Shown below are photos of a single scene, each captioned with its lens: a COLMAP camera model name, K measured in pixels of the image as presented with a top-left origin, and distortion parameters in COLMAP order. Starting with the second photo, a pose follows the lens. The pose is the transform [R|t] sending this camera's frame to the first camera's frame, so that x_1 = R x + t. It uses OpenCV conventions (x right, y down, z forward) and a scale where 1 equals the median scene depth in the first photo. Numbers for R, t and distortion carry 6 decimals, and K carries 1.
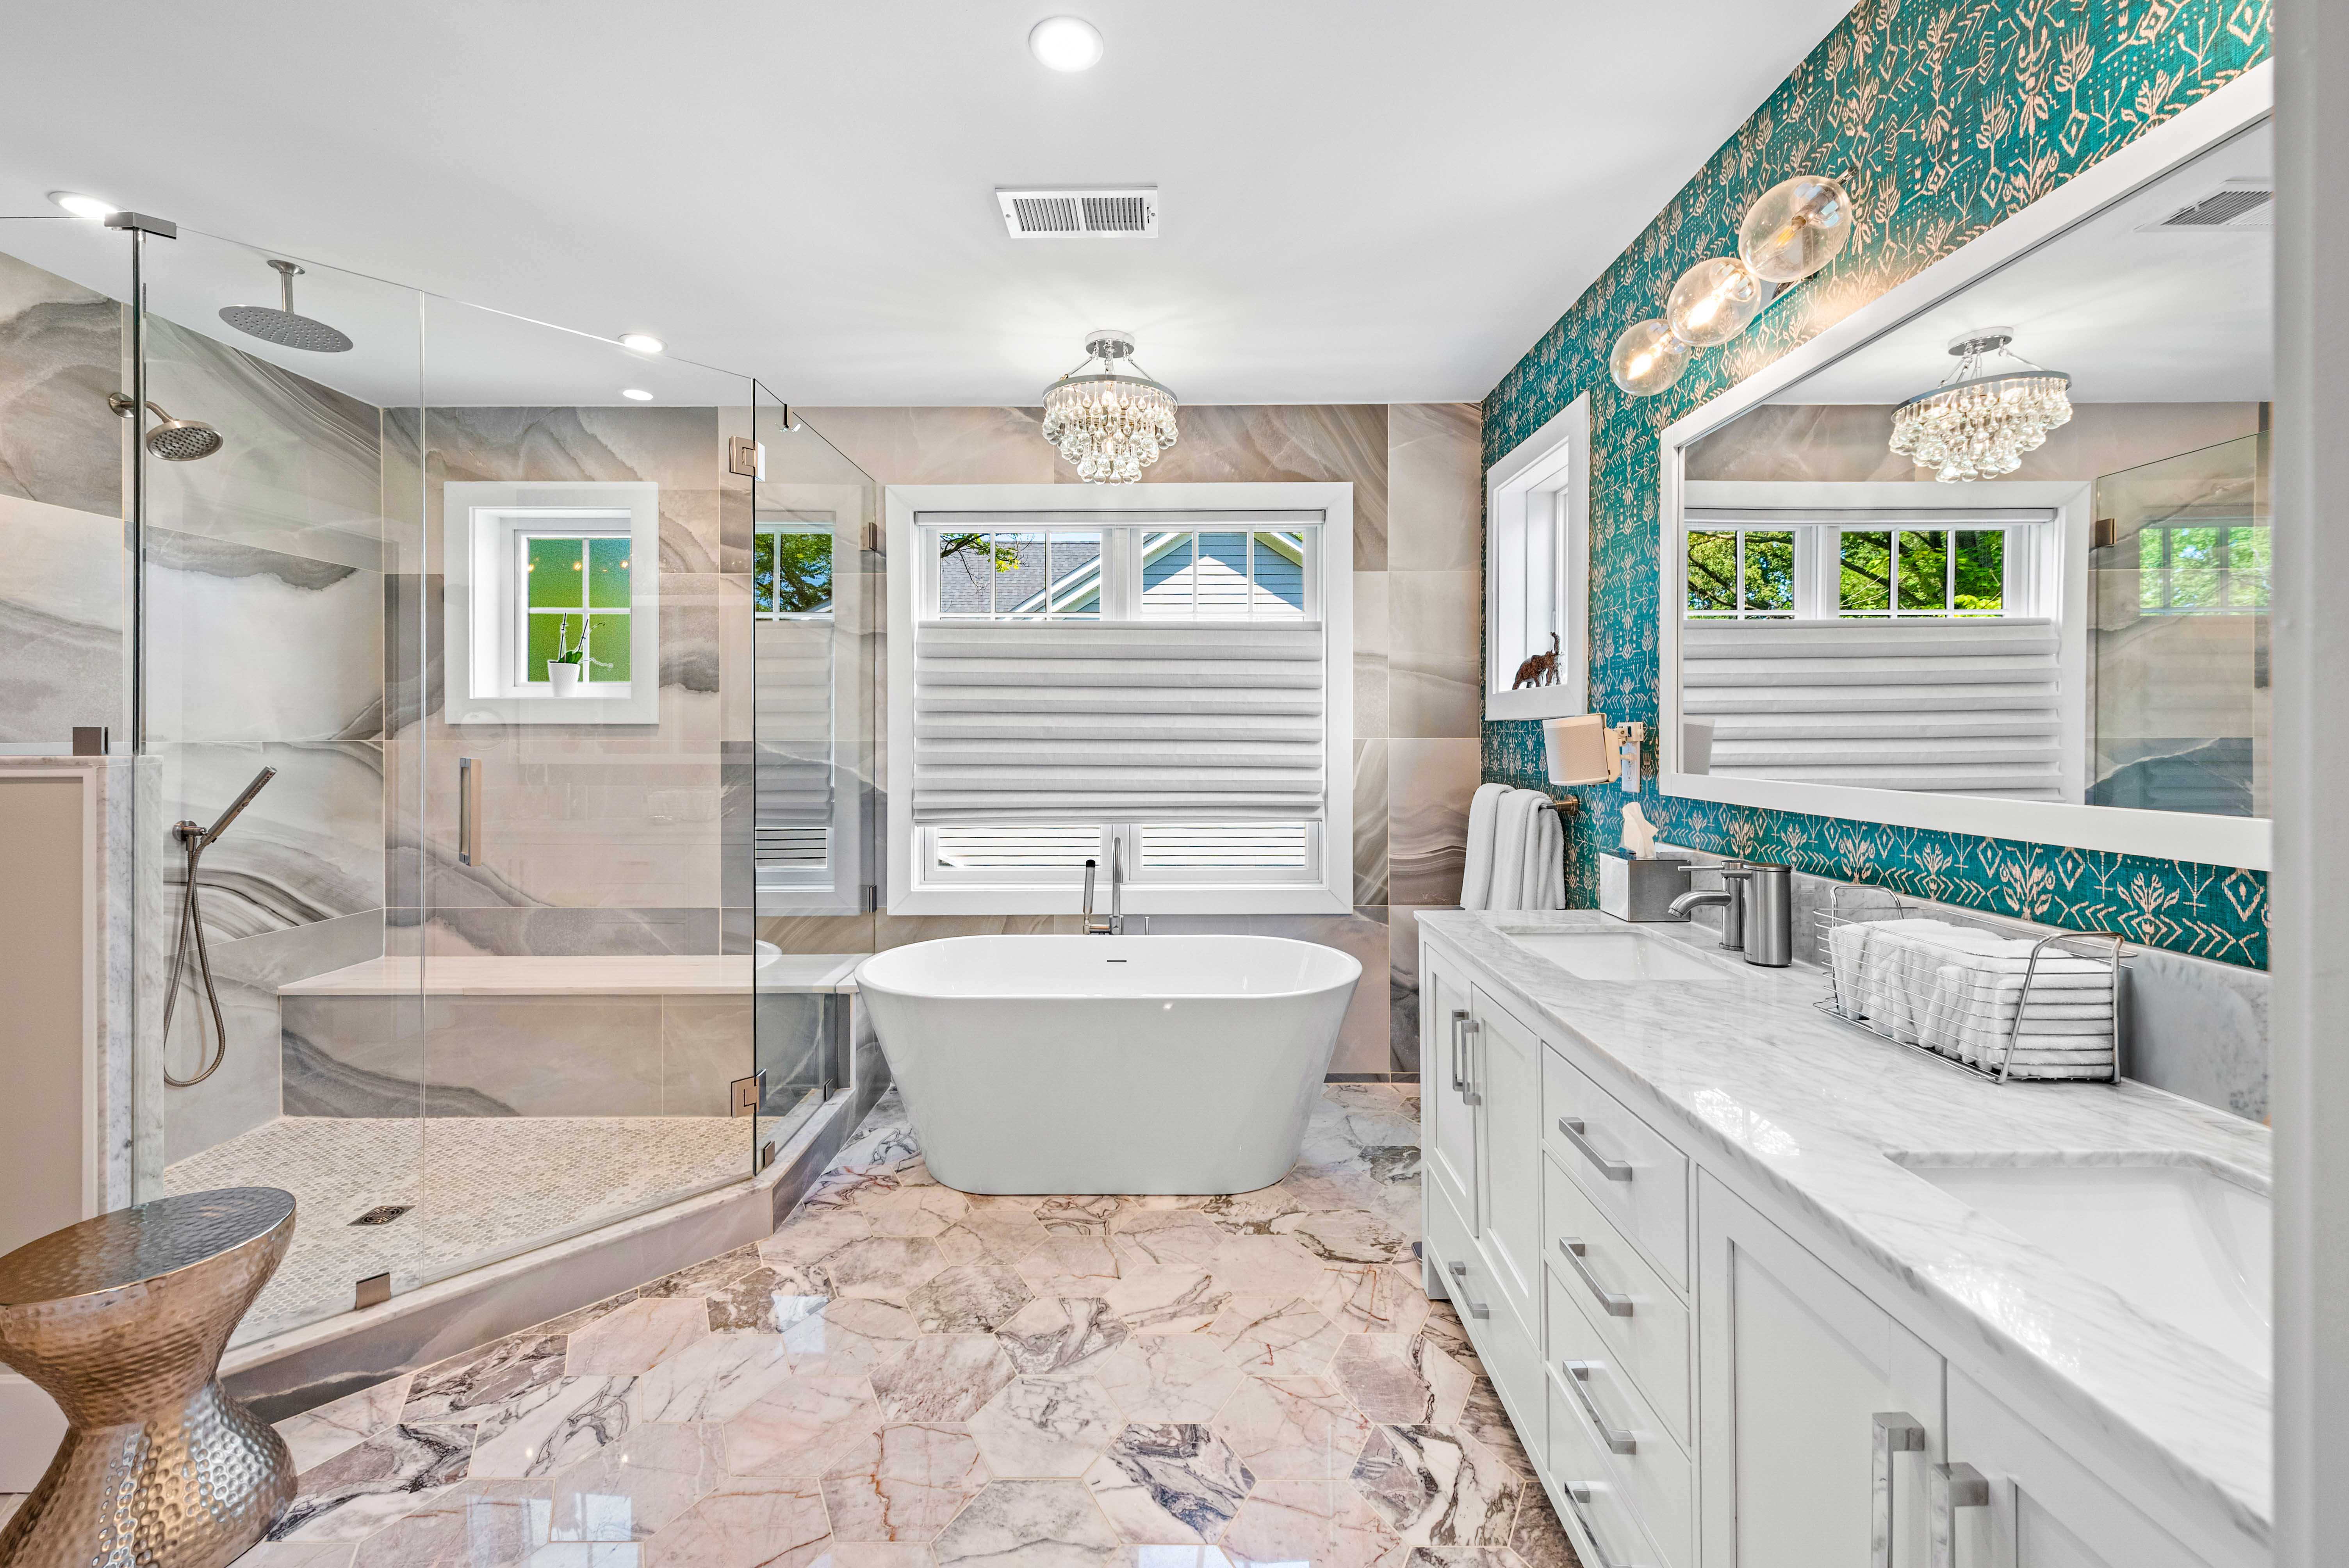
lens RADIAL K [[946.4, 0, 1173.5], [0, 946.4, 762.6], [0, 0, 1]] dist [0.016025, -0.005967]
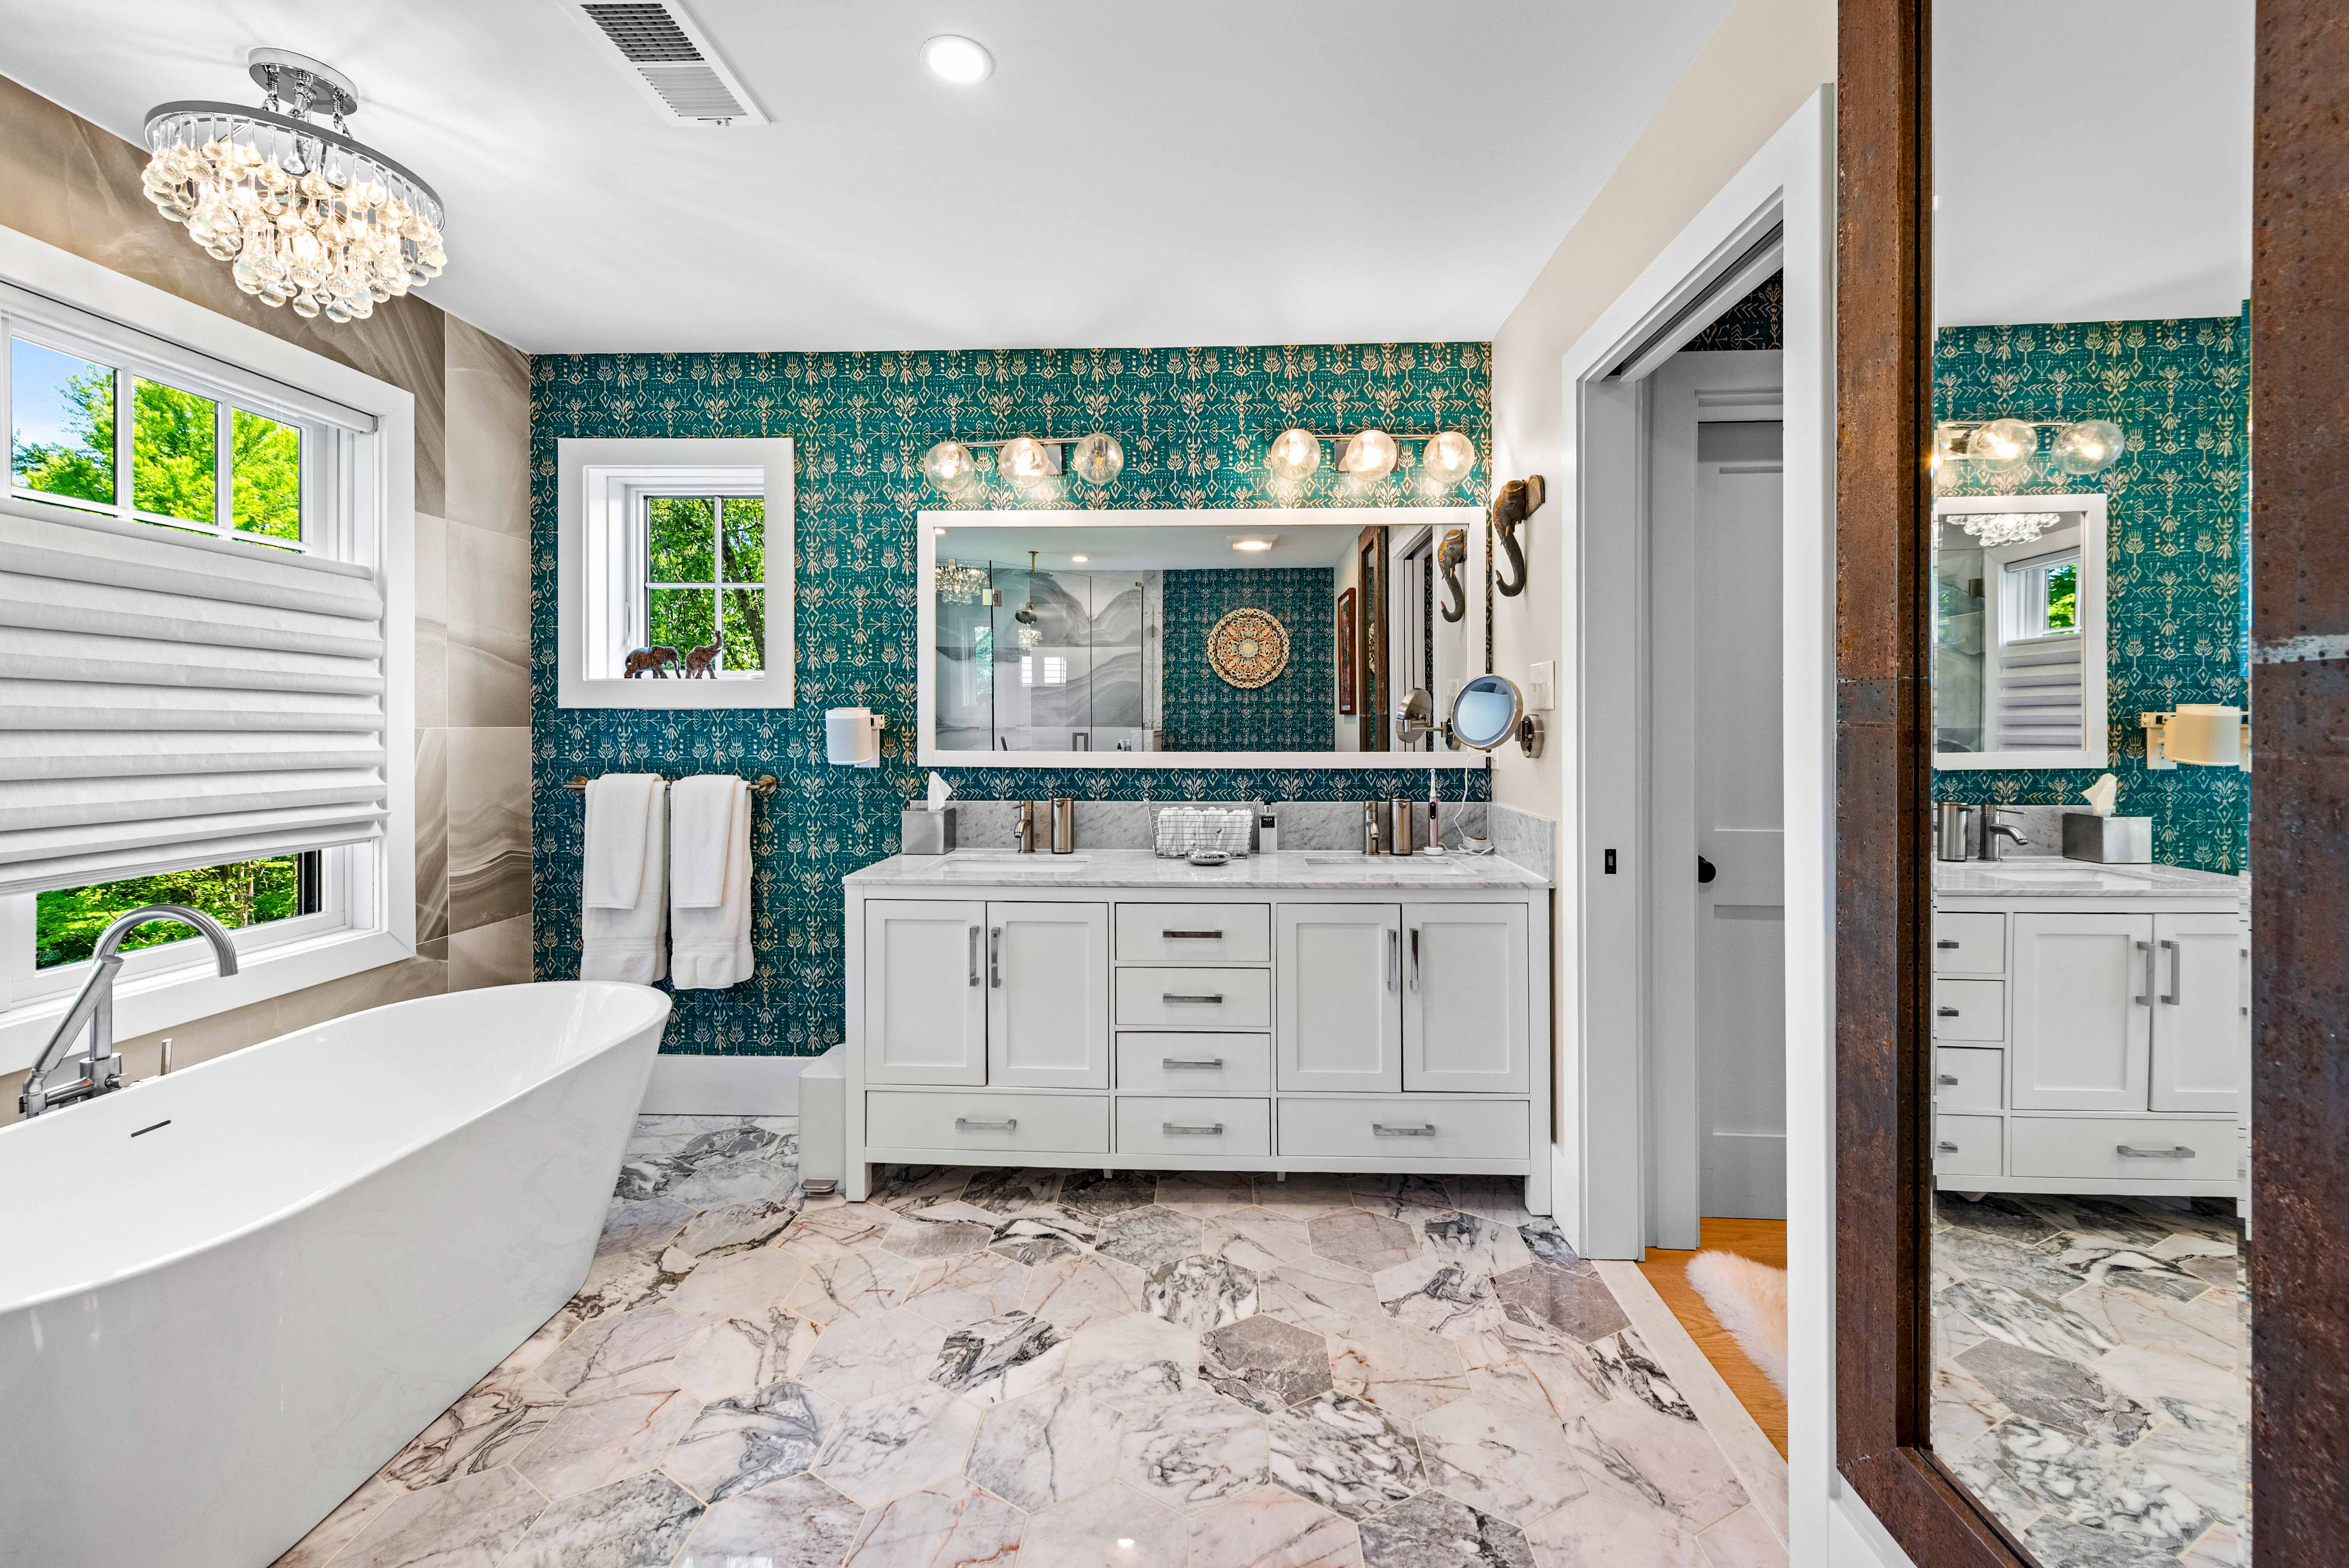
lens RADIAL K [[946.4, 0, 1173.5], [0, 946.4, 762.6], [0, 0, 1]] dist [0.016025, -0.005967]
pose [[0.039077, -0.035450, 0.998607, -0.744598], [0.028387, 0.999007, 0.034353, -0.008462], [-0.998833, 0.027005, 0.040045, 0.471727]]
